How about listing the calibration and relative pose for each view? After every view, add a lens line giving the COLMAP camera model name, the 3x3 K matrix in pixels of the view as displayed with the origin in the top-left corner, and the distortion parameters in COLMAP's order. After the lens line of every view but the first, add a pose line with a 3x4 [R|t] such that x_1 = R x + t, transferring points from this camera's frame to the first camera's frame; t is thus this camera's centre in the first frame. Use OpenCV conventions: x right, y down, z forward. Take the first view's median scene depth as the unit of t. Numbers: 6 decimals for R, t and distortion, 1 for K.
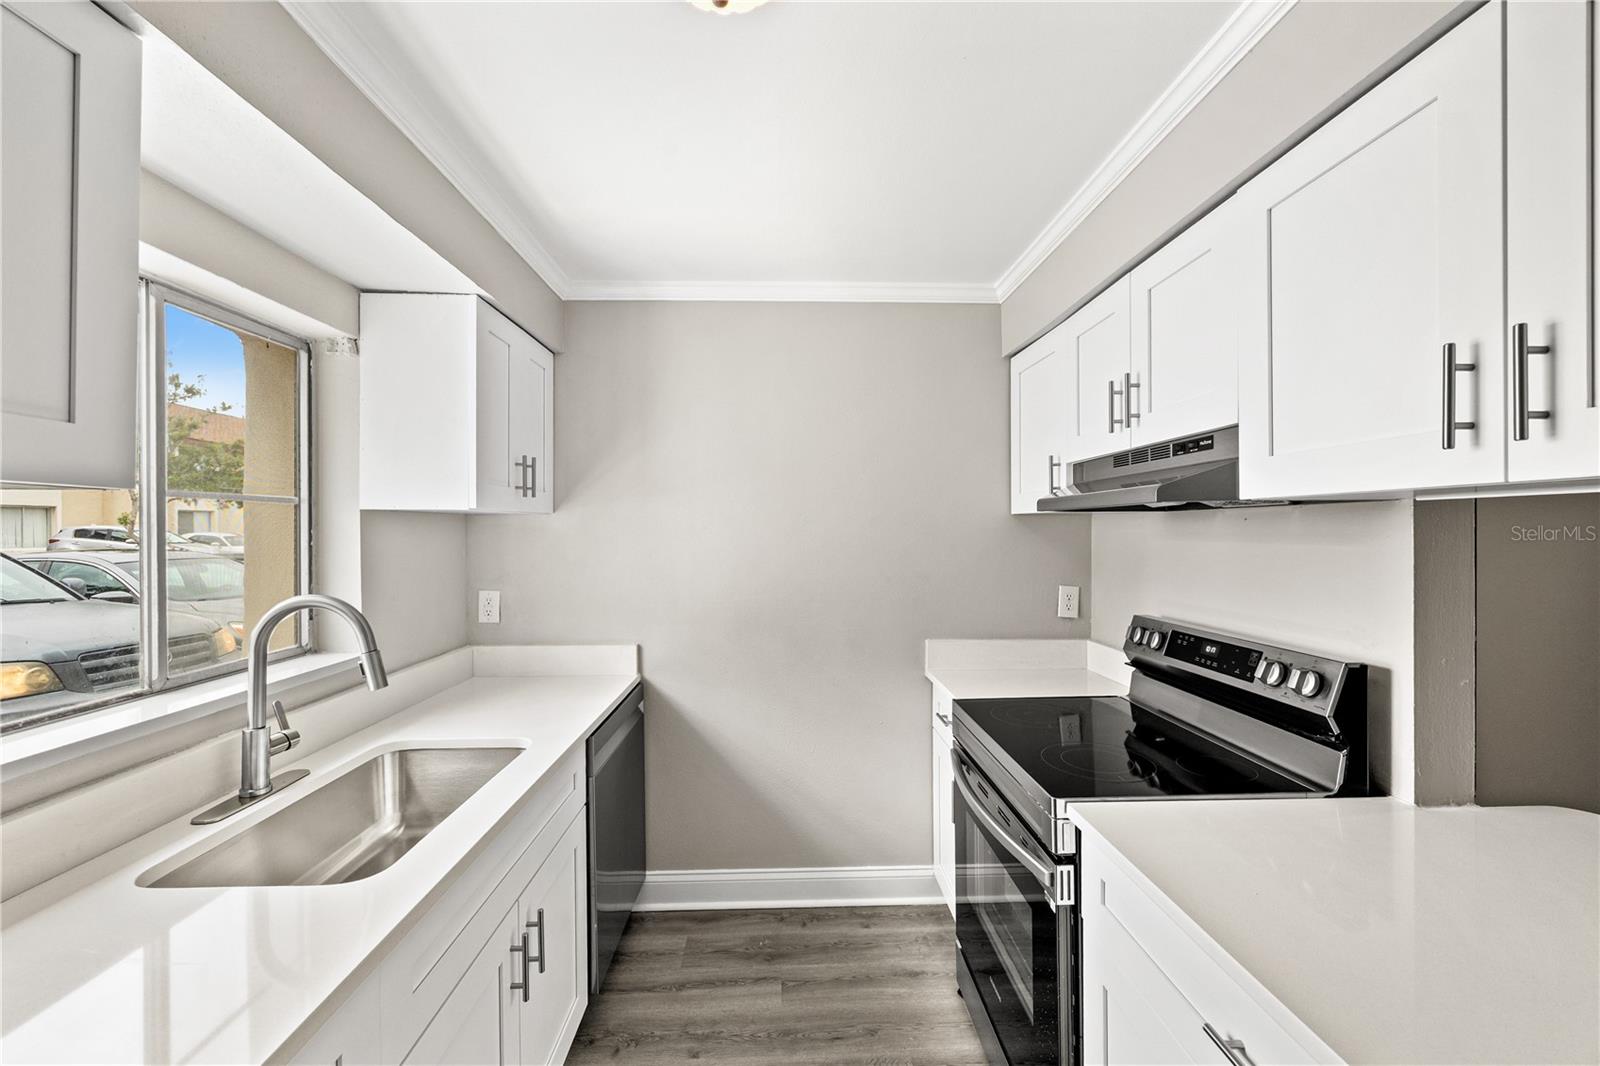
lens RADIAL K [[649.3, 0, 797.1], [0, 649.3, 523.3], [0, 0, 1]] dist [-0.001530, -0.000177]
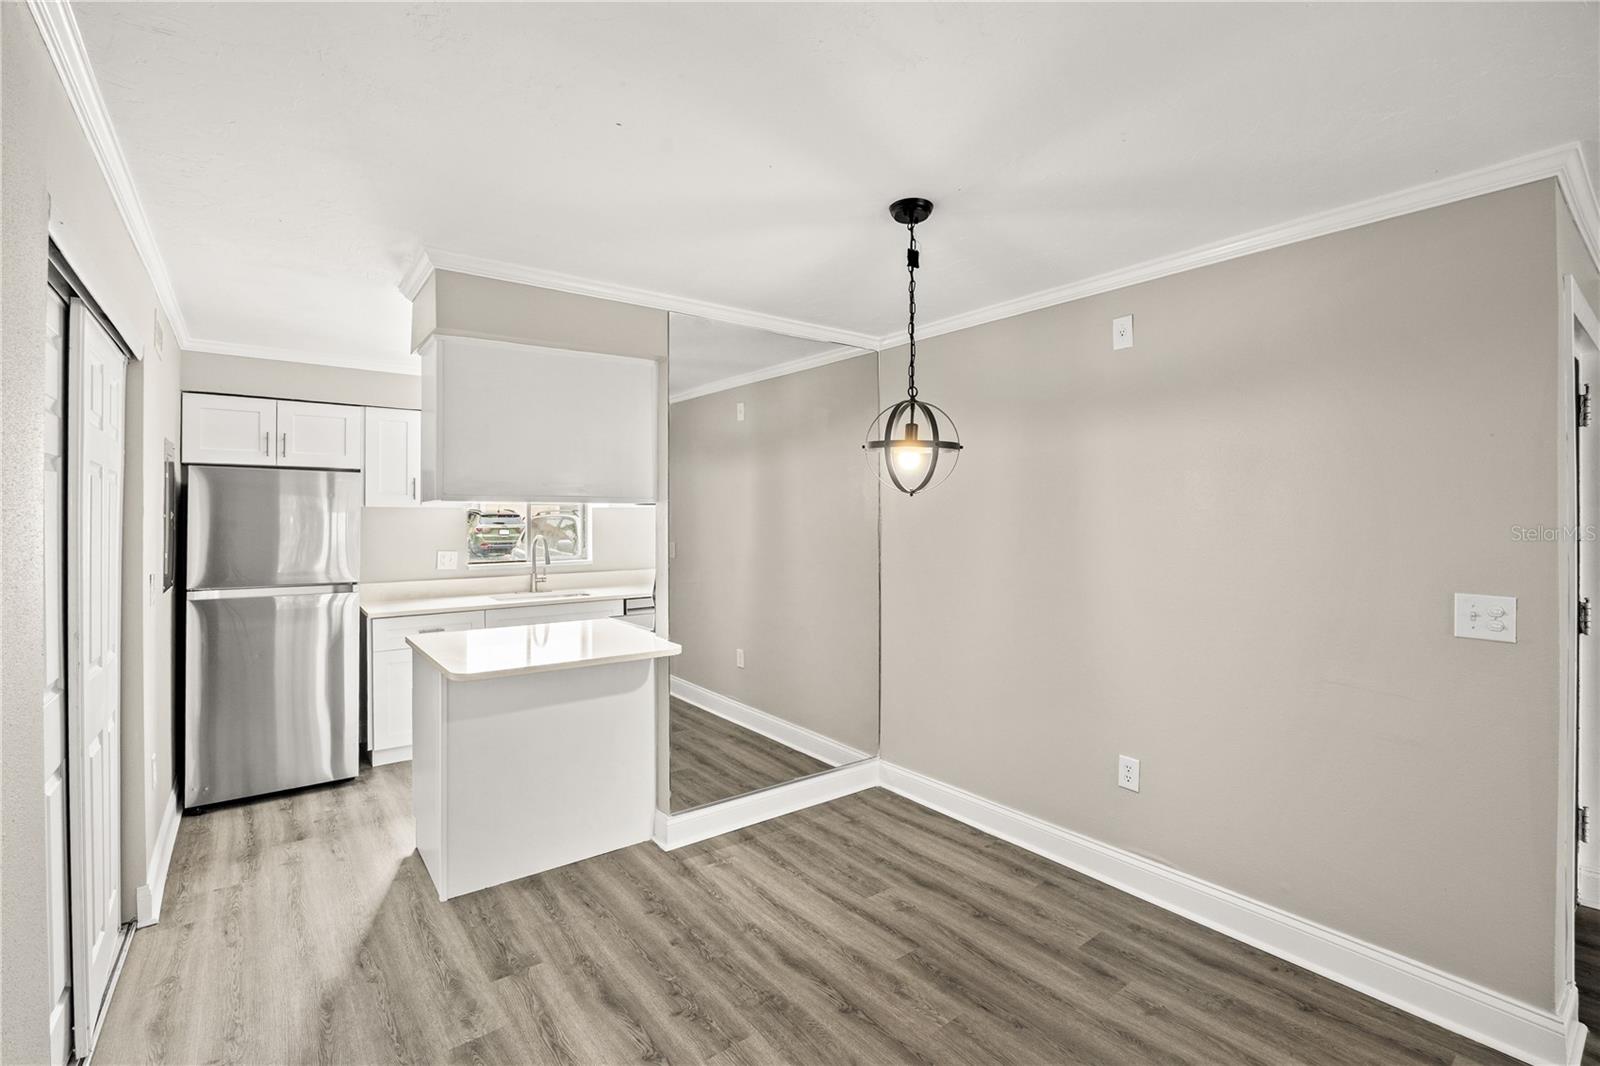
lens RADIAL K [[716.7, 0, 804.0], [0, 716.7, 506.2], [0, 0, 1]] dist [-0.044194, 0.022899]
pose [[0.592152, -0.006395, -0.805801, 2.236025], [0.000643, 0.999972, -0.007464, -0.005189], [0.805826, 0.003902, 0.592139, -0.050733]]
